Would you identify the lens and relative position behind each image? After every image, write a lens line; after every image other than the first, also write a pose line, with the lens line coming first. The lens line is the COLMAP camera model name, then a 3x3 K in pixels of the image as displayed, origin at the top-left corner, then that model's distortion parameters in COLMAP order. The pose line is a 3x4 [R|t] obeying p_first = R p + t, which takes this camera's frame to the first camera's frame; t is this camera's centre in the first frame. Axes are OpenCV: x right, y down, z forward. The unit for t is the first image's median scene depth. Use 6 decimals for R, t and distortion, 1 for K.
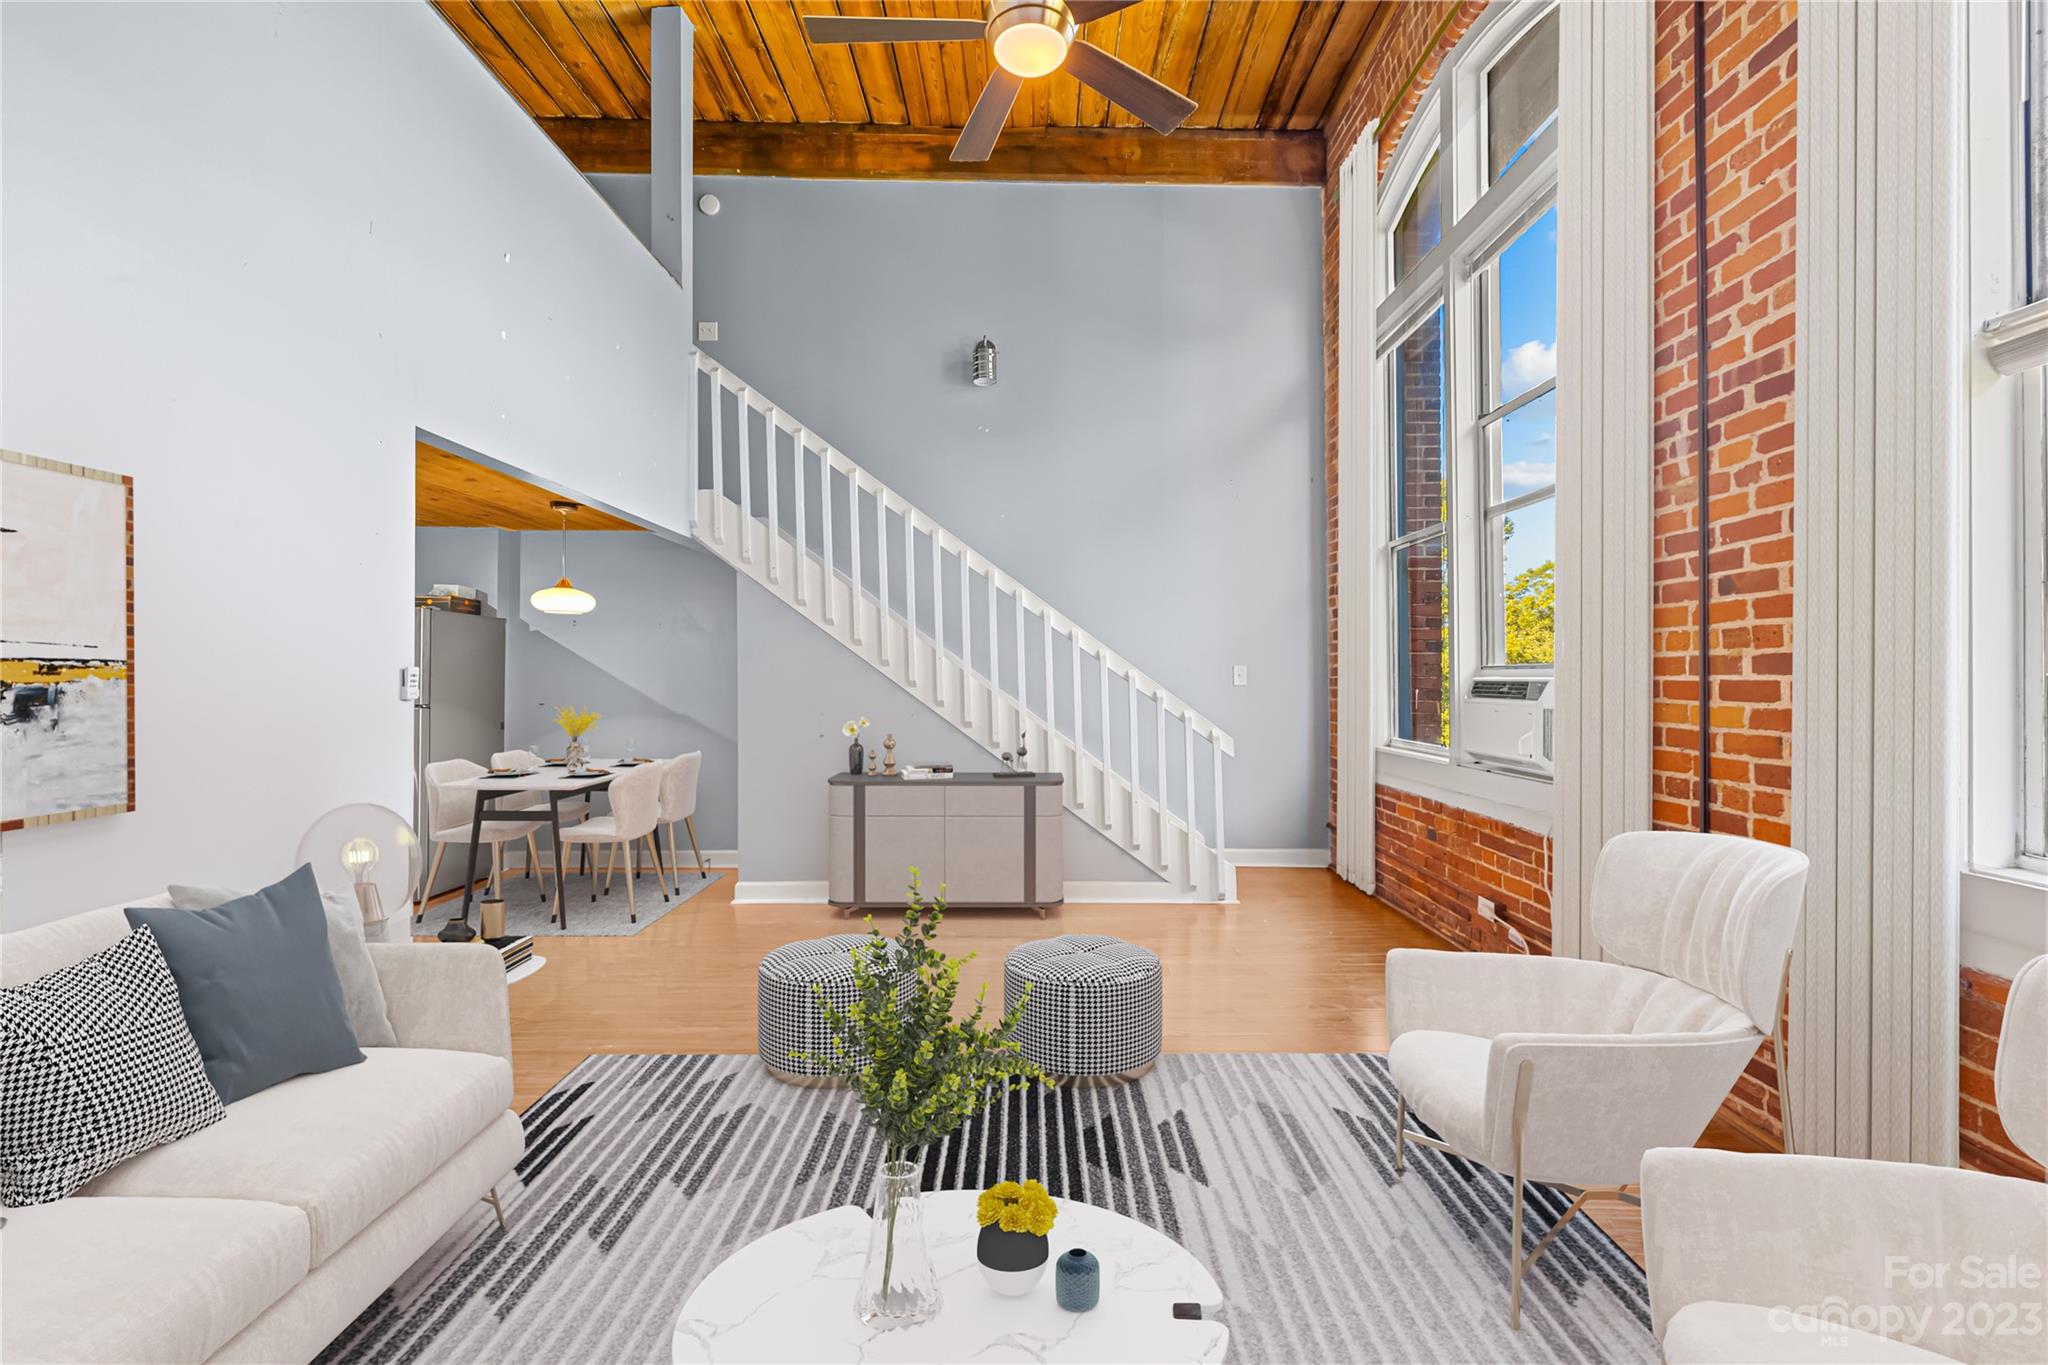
lens RADIAL K [[876.7, 0, 1016.2], [0, 876.7, 673.0], [0, 0, 1]] dist [0.001978, -0.000906]
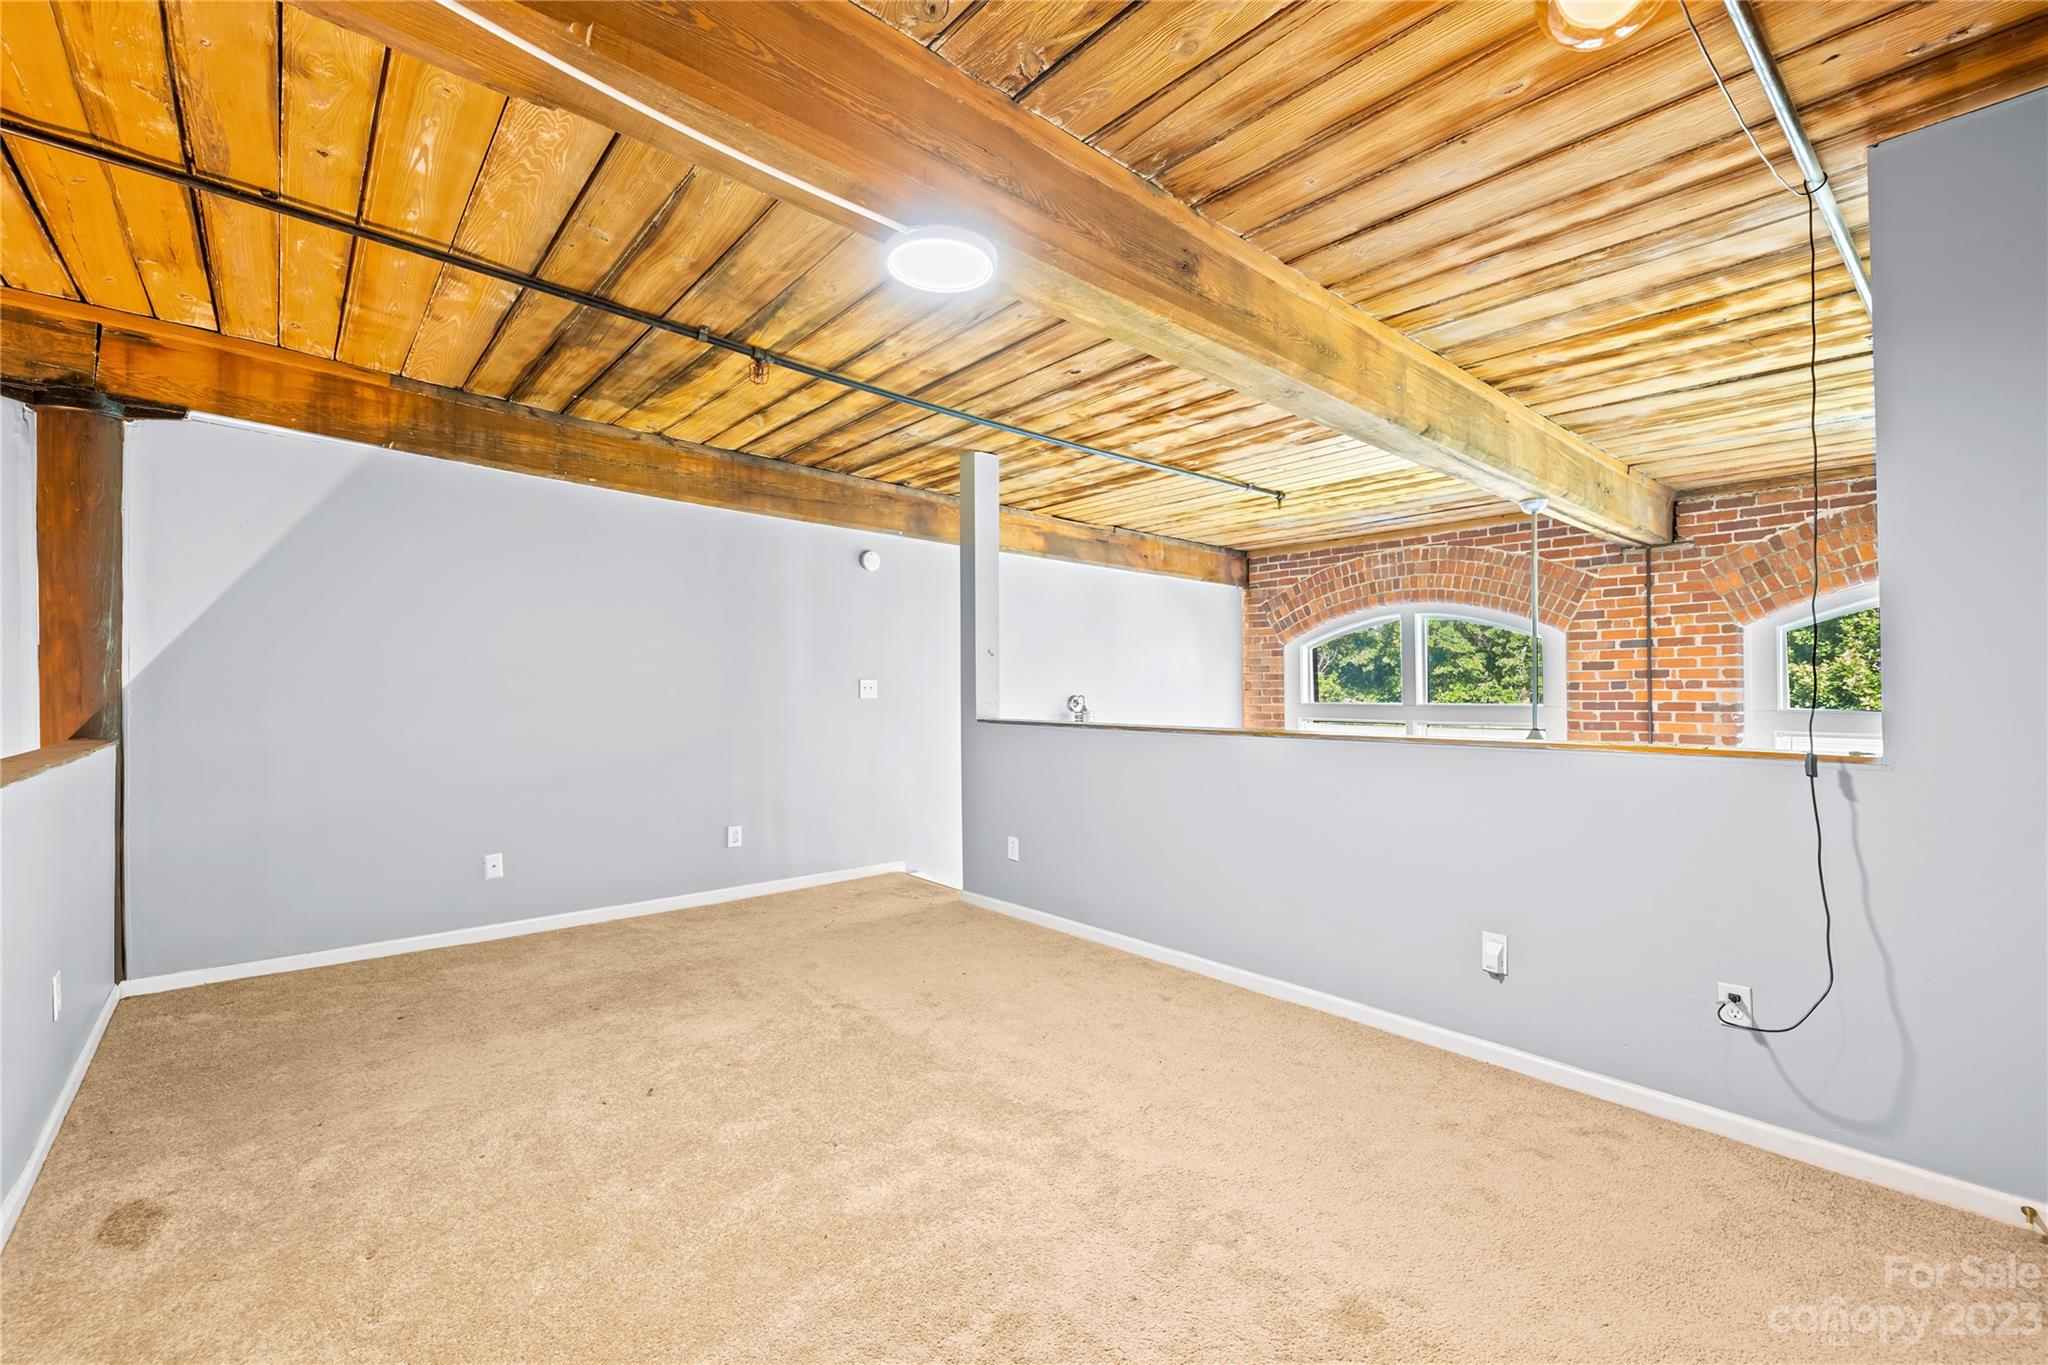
lens RADIAL K [[876.7, 0, 1035.6], [0, 876.7, 671.4], [0, 0, 1]] dist [0.001978, -0.000906]
pose [[0.732195, -0.001613, 0.681093, -1.924628], [0.008179, 0.999946, -0.006425, -0.904265], [-0.681046, 0.010275, 0.732169, 0.398297]]
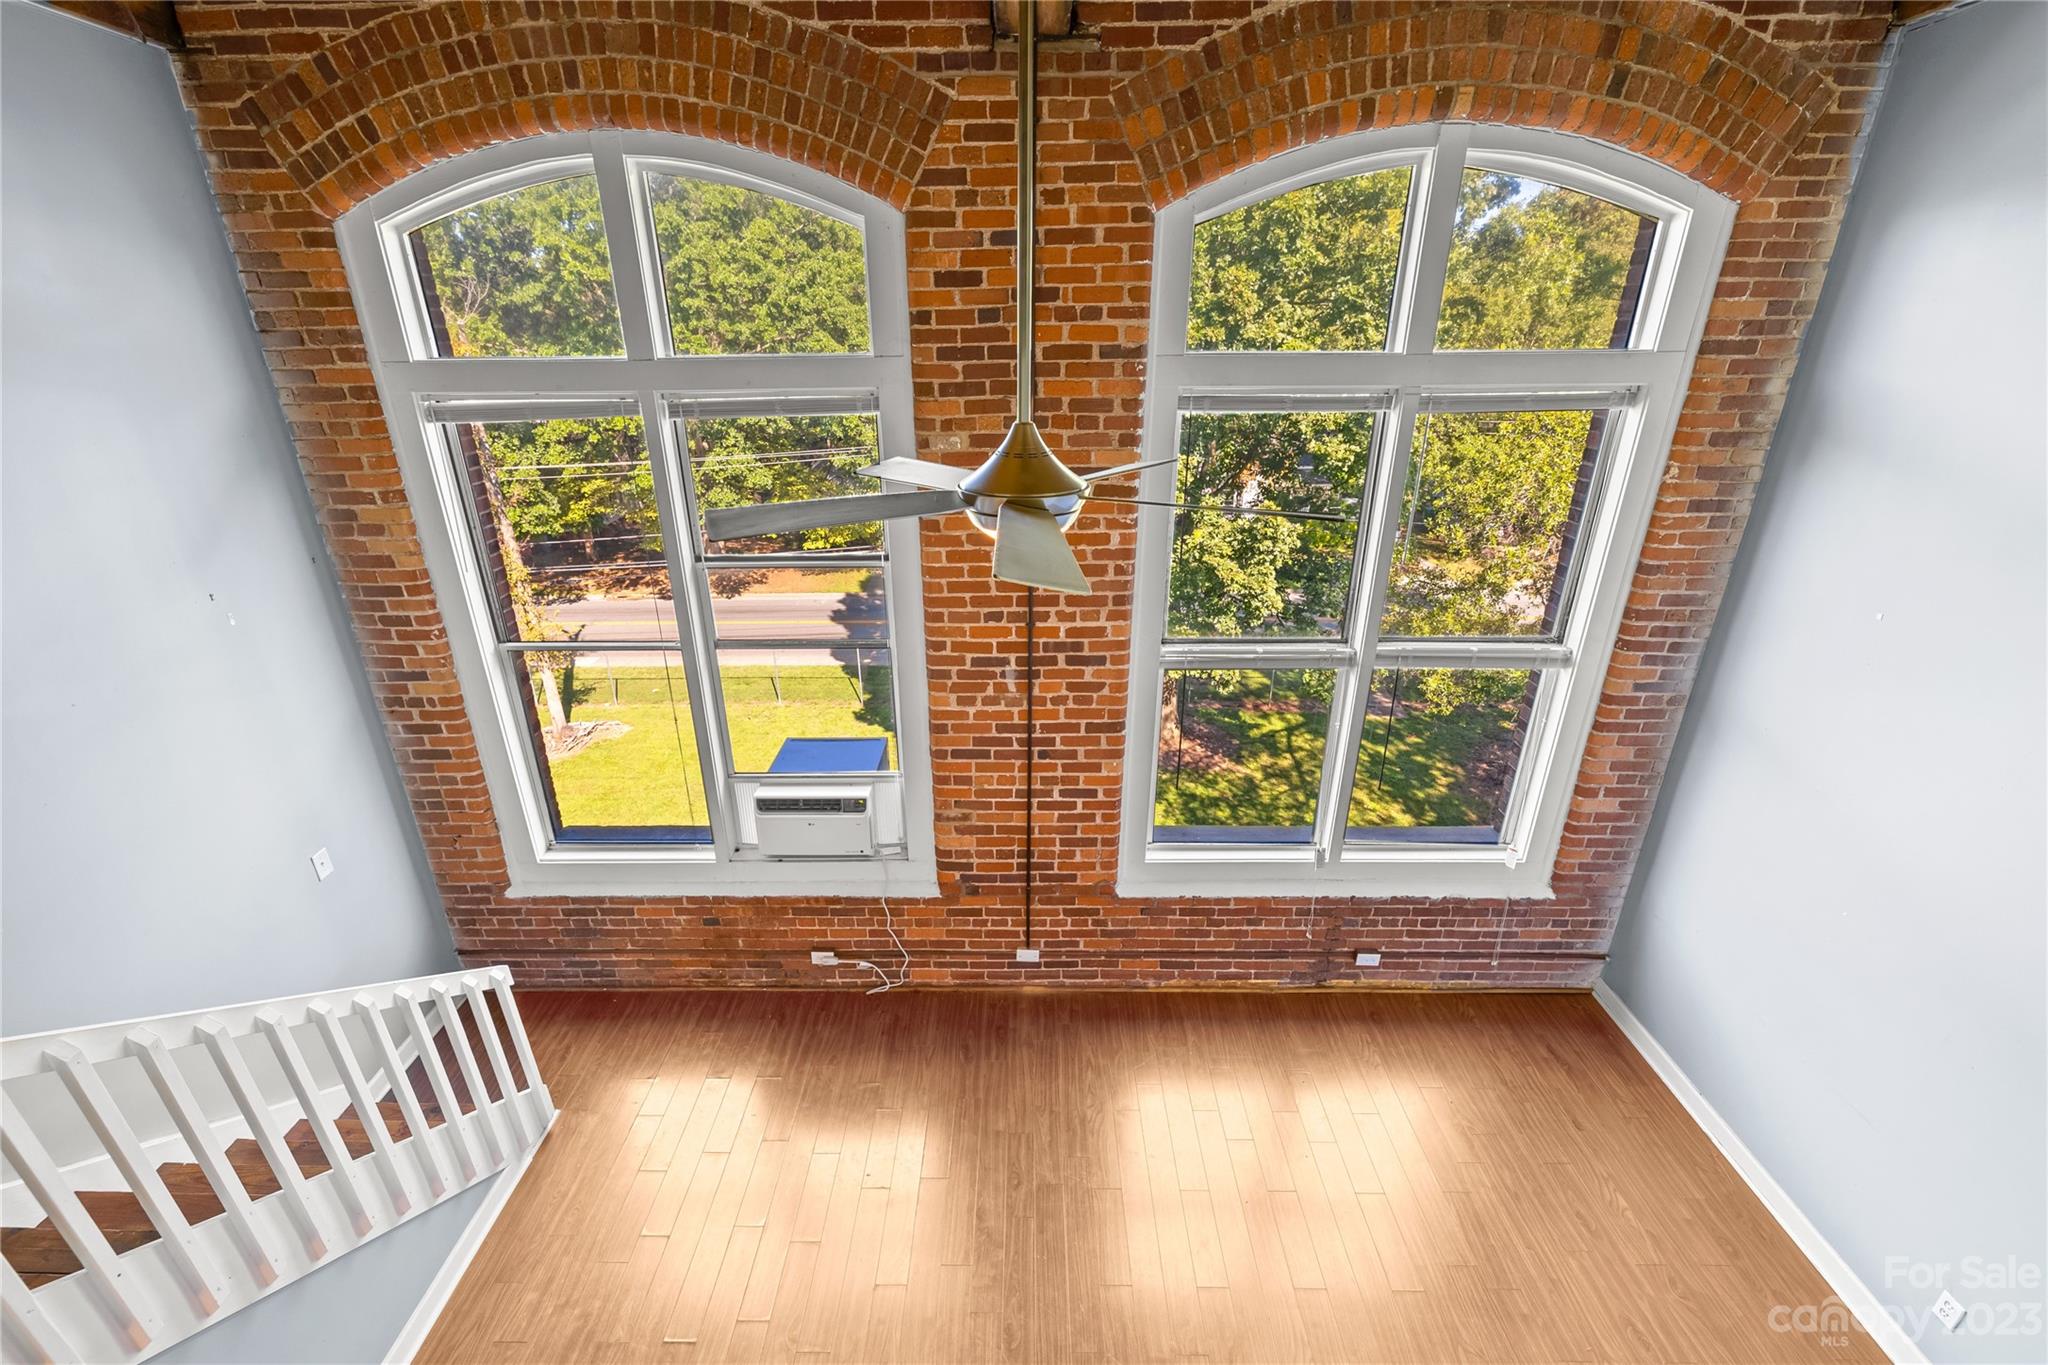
lens RADIAL K [[876.7, 0, 1011.2], [0, 876.7, 691.2], [0, 0, 1]] dist [0.001978, -0.000906]
pose [[-0.002960, -0.392802, 0.919618, -0.732776], [0.004575, 0.919607, 0.392812, -0.867737], [-0.999985, 0.005370, -0.000925, 1.010660]]
